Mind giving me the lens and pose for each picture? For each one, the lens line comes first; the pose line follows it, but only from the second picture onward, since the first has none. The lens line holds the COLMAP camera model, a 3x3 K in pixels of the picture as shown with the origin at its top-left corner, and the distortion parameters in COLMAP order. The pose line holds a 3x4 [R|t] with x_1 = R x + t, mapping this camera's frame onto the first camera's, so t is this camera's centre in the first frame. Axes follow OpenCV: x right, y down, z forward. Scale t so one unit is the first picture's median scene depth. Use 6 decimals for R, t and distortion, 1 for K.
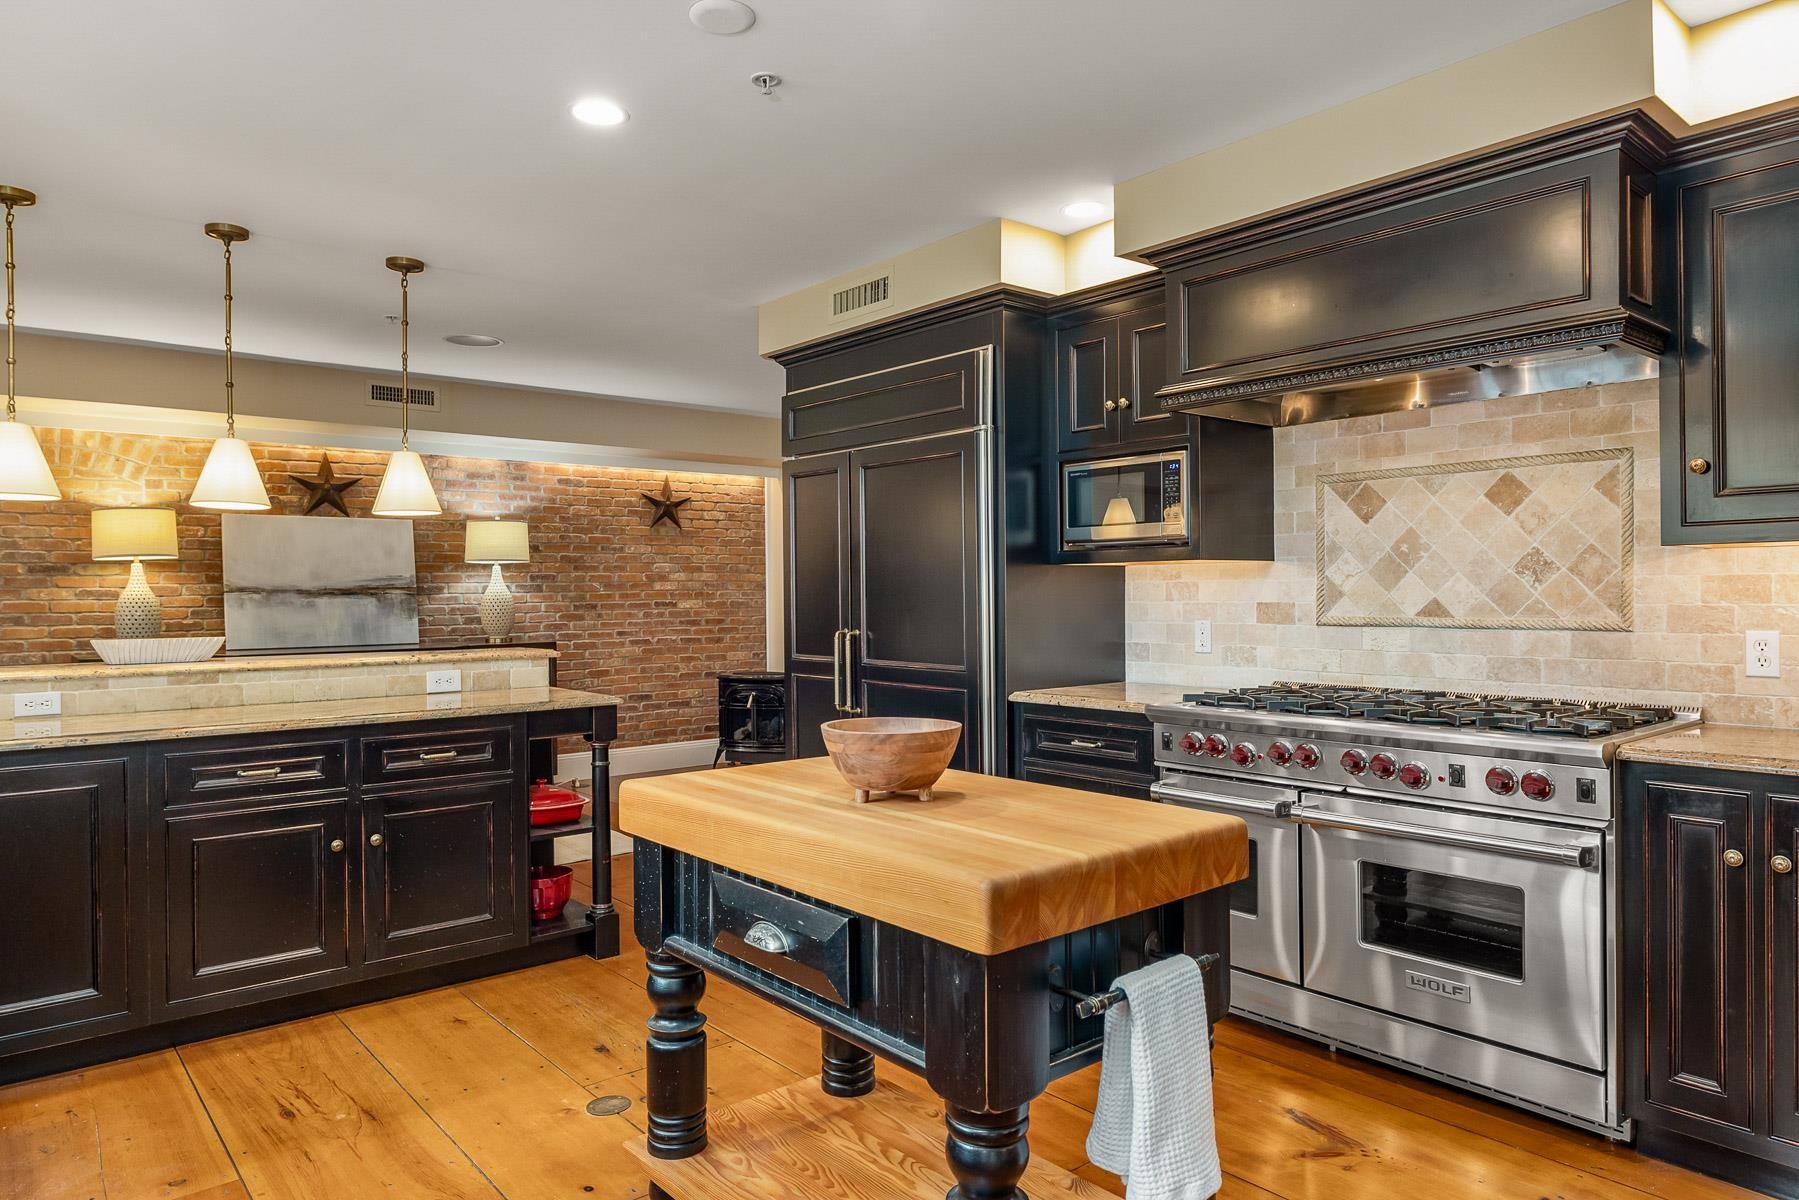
lens RADIAL K [[1123.3, 0, 906.8], [0, 1123.3, 600.2], [0, 0, 1]] dist [-0.003083, -0.001292]
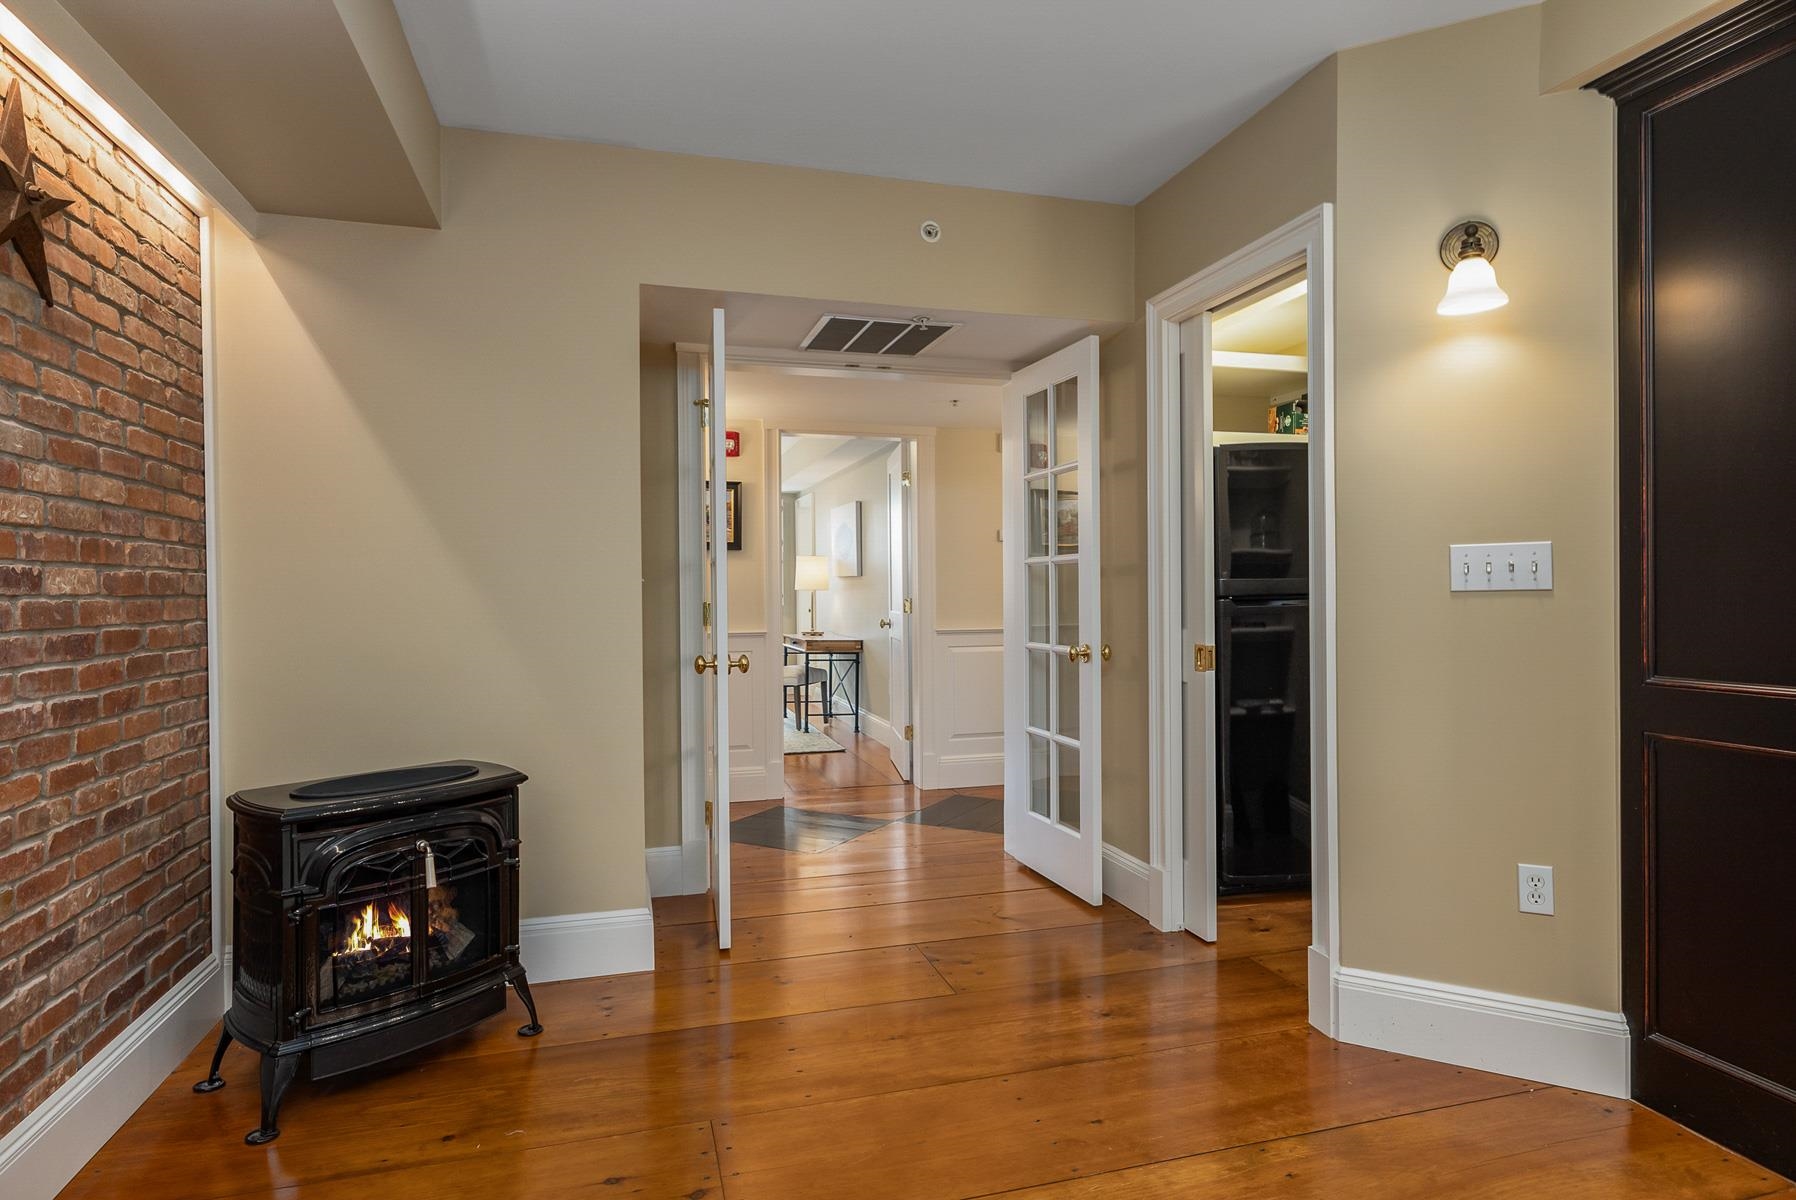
lens RADIAL K [[953.6, 0, 898.0], [0, 953.6, 600.0], [0, 0, 1]] dist [-0.000361, -0.000210]
pose [[0.407707, 0.000320, 0.913113, -0.753635], [0.004749, 0.999986, -0.002471, 0.022501], [-0.913100, 0.005344, 0.407700, 1.652733]]
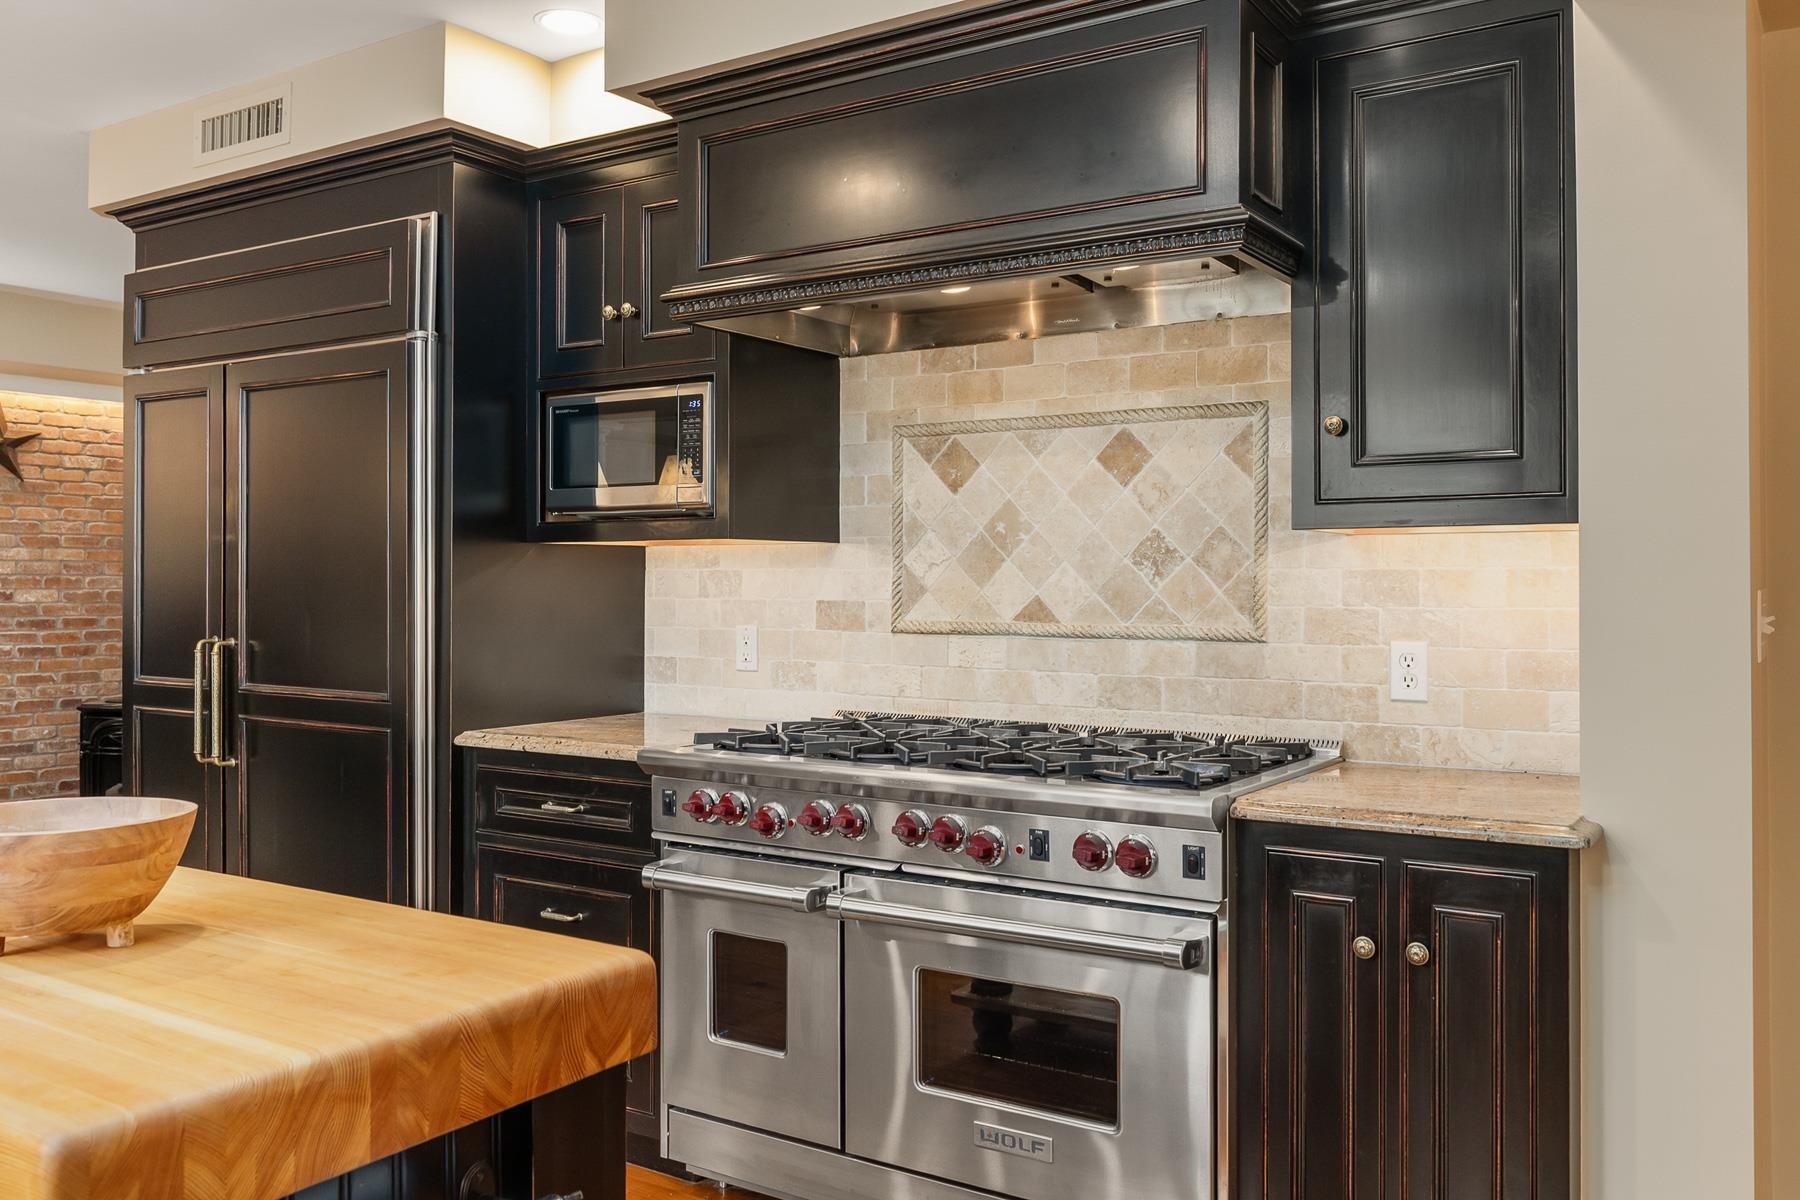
lens RADIAL K [[1459.2, 0, 899.4], [0, 1459.2, 580.8], [0, 0, 1]] dist [-0.005407, 0.001787]
pose [[0.958428, 0.010601, 0.285137, 0.107258], [-0.007976, 0.999914, -0.010368, -0.001368], [-0.285223, 0.007663, 0.958431, 0.103128]]
